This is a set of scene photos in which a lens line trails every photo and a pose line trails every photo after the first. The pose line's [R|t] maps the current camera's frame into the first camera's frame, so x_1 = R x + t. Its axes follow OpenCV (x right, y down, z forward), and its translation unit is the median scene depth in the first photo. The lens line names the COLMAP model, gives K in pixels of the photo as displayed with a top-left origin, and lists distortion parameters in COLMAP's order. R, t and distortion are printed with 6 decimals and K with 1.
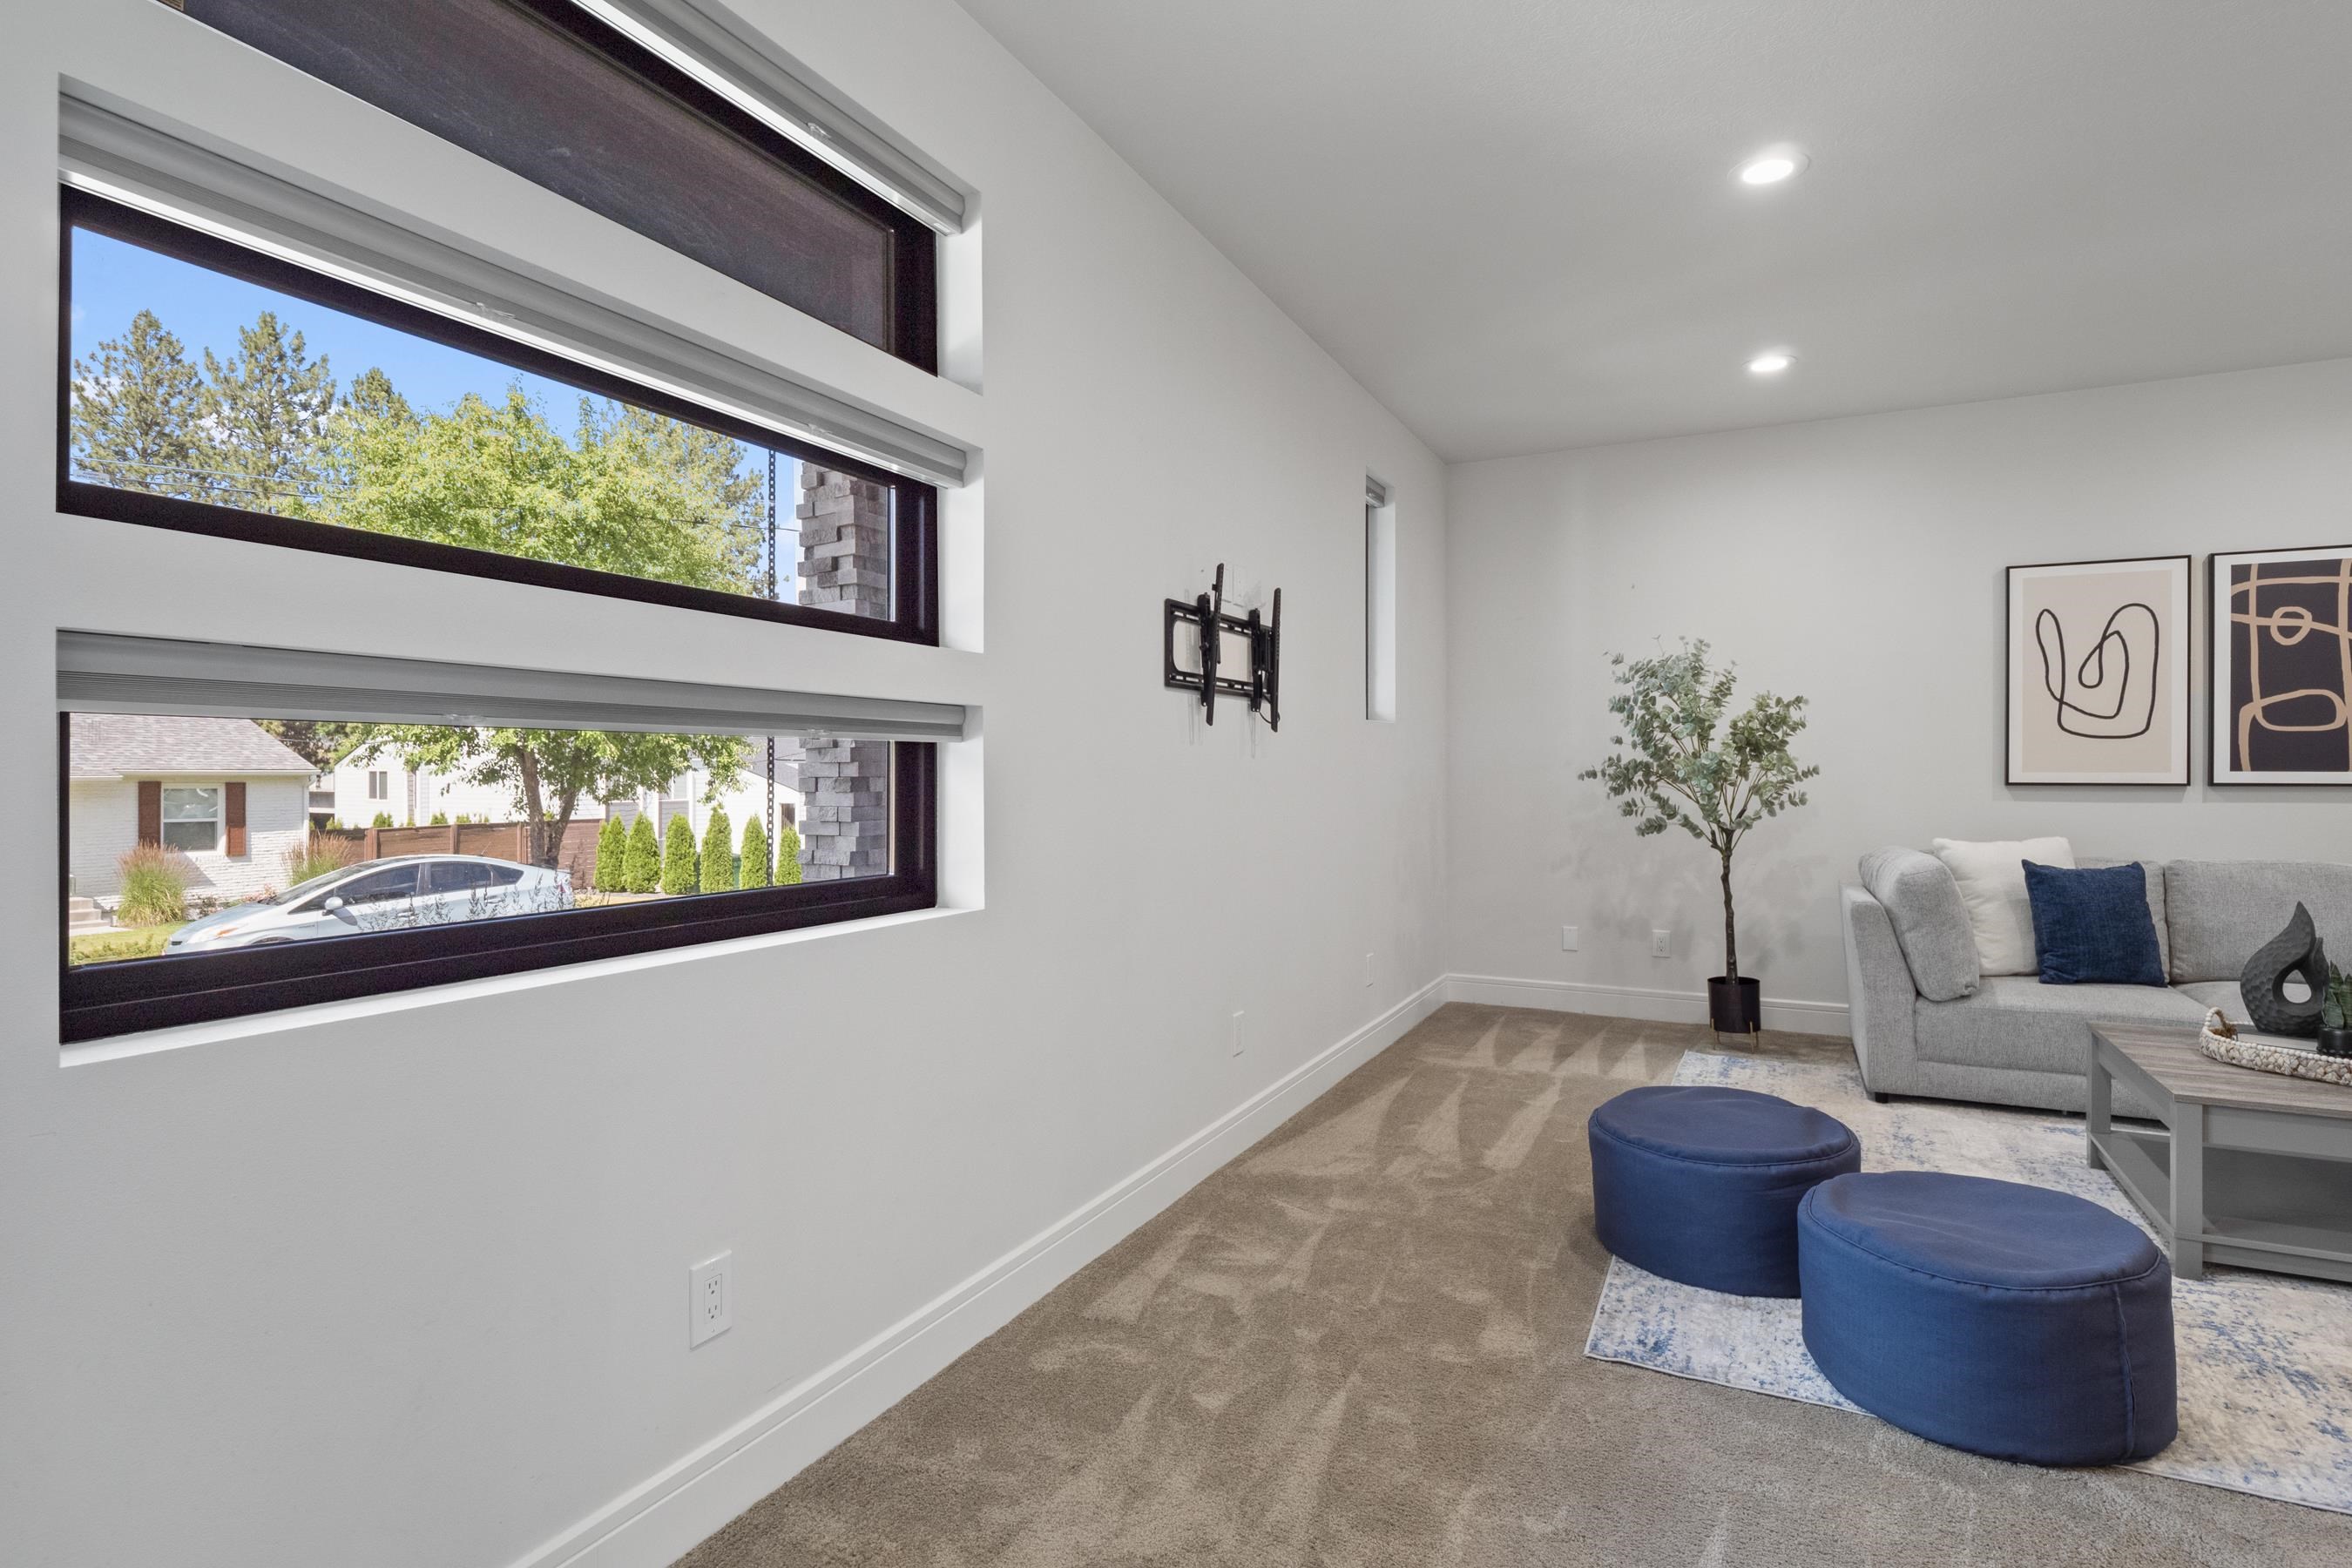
lens RADIAL K [[1160.4, 0, 1169.6], [0, 1160.4, 744.5], [0, 0, 1]] dist [-0.012347, -0.000667]
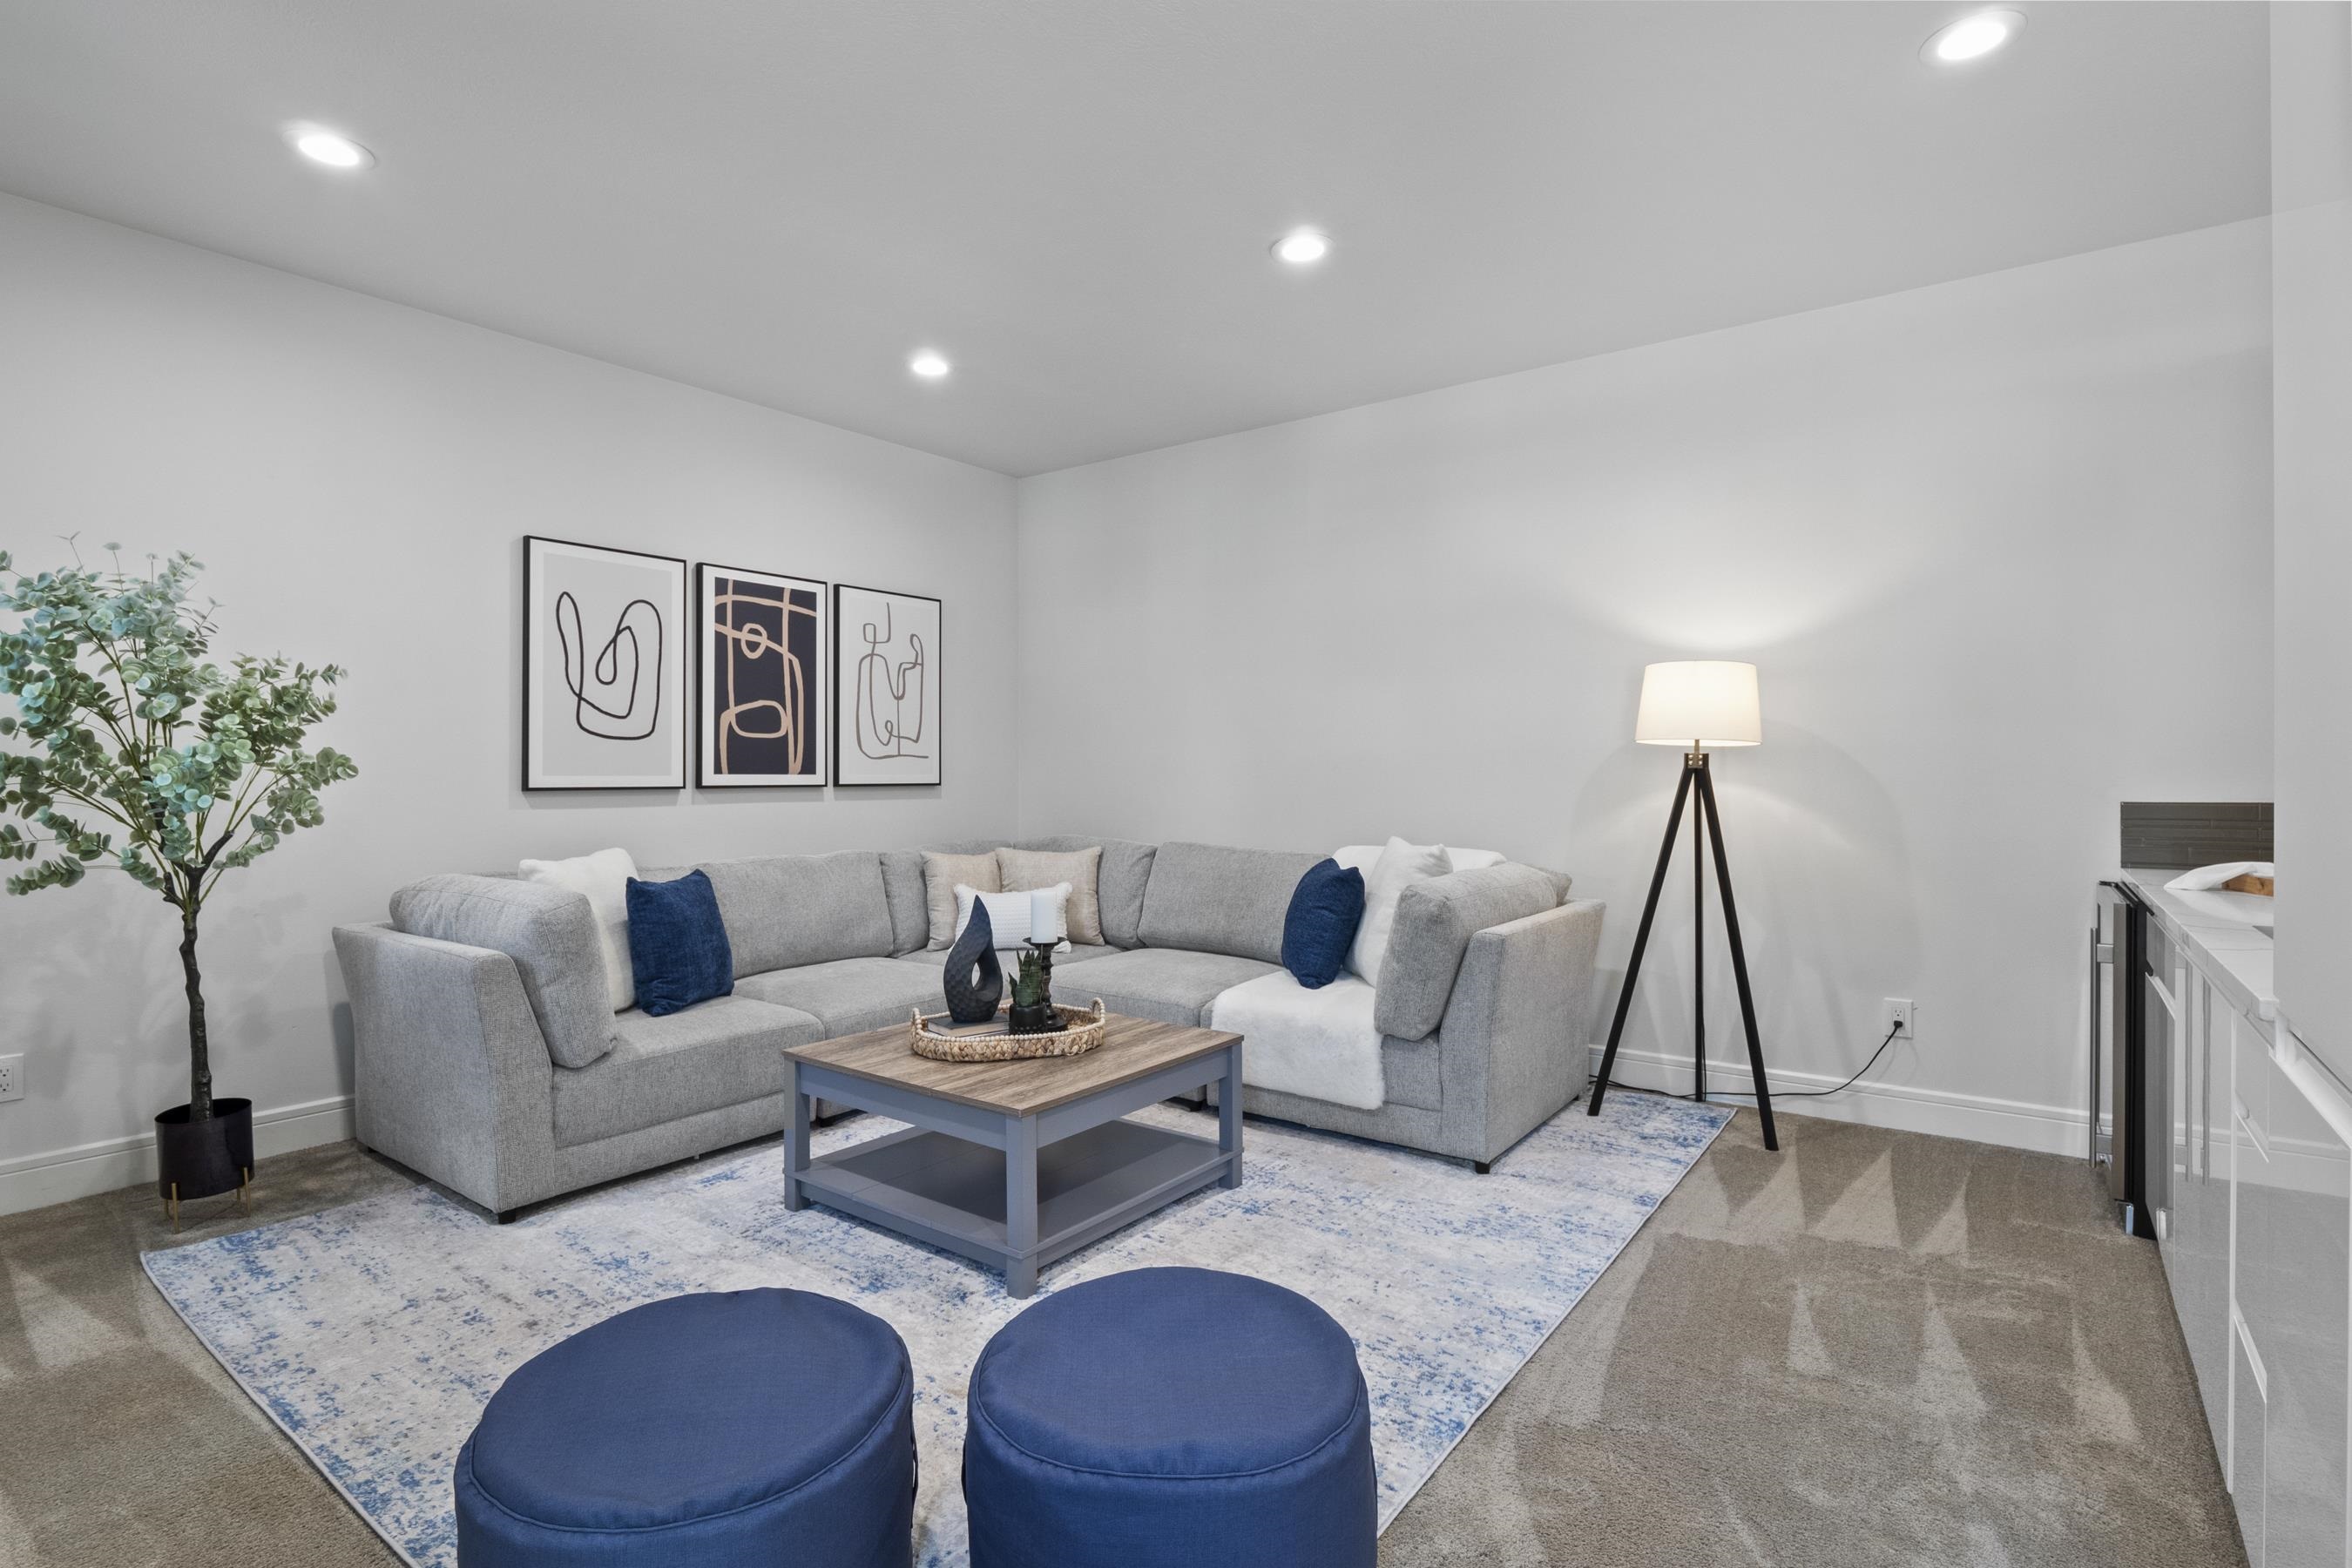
lens RADIAL K [[1160.4, 0, 1257.7], [0, 1160.4, 771.6], [0, 0, 1]] dist [-0.012347, -0.000667]
pose [[0.178356, 0.000859, 0.983966, -0.020794], [-0.020816, 0.999779, 0.002900, 0.007426], [-0.983746, -0.021000, 0.178335, 0.330083]]
